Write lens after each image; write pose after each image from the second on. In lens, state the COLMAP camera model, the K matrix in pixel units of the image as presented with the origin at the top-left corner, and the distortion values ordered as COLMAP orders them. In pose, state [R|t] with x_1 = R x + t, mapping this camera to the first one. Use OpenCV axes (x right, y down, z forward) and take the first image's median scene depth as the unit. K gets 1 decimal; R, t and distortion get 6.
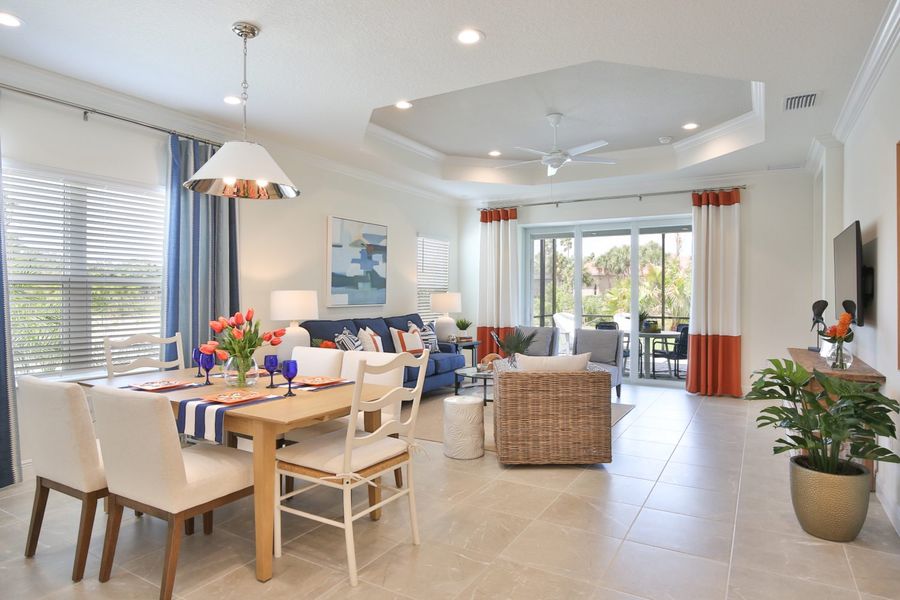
lens RADIAL K [[521.7, 0, 447.1], [0, 521.7, 295.5], [0, 0, 1]] dist [-0.001202, 0.000060]
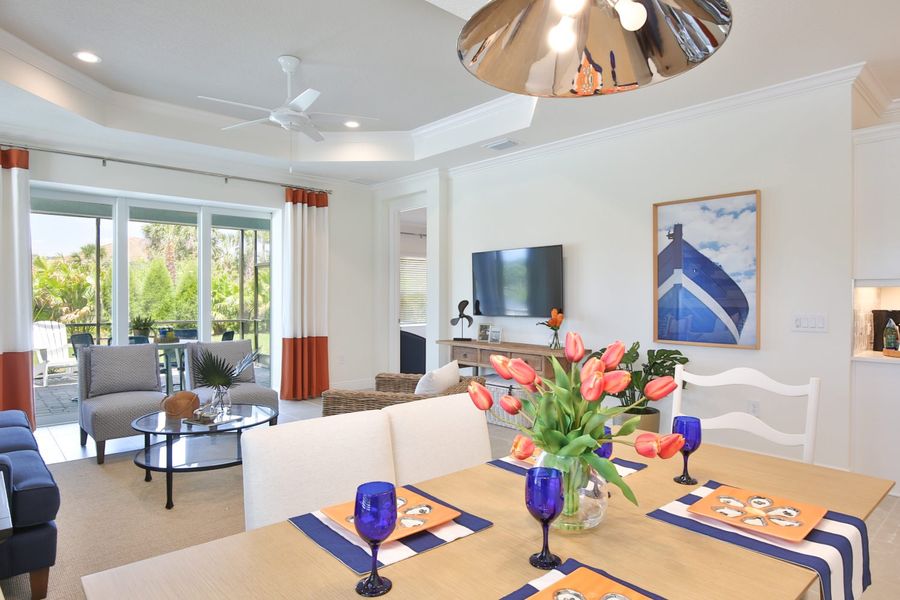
lens RADIAL K [[541.1, 0, 450.0], [0, 541.1, 300.0], [0, 0, 1]] dist [0.002071, 0.000230]
pose [[0.300751, -0.010976, 0.953640, -0.395030], [0.004651, 0.999939, 0.010042, -0.002842], [-0.953691, 0.001416, 0.300784, 0.454520]]
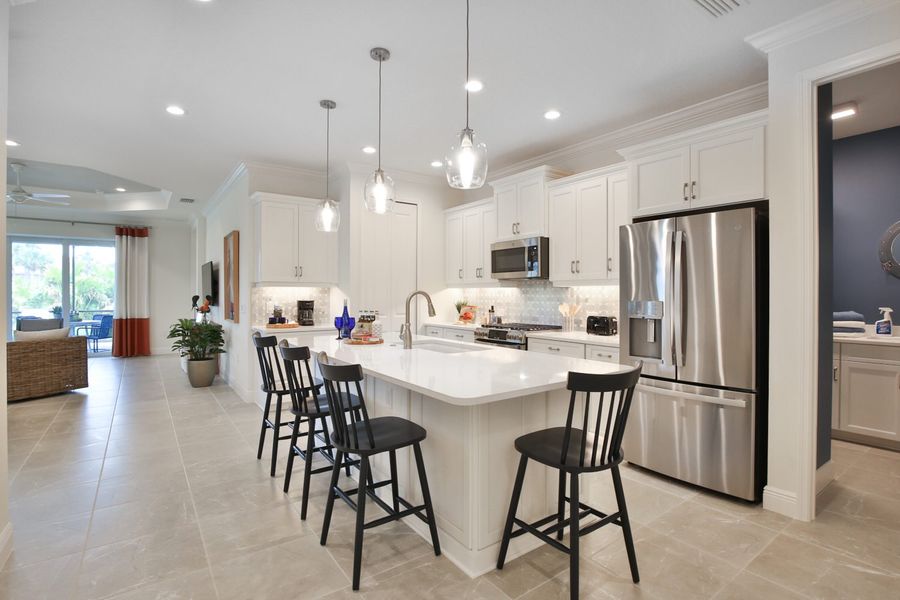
lens RADIAL K [[437.3, 0, 452.6], [0, 437.3, 294.3], [0, 0, 1]] dist [-0.005433, -0.000625]
pose [[0.395221, -0.004093, 0.918577, -0.330570], [0.003185, 0.999990, 0.003085, 0.001911], [-0.918581, 0.001706, 0.395230, -0.433776]]
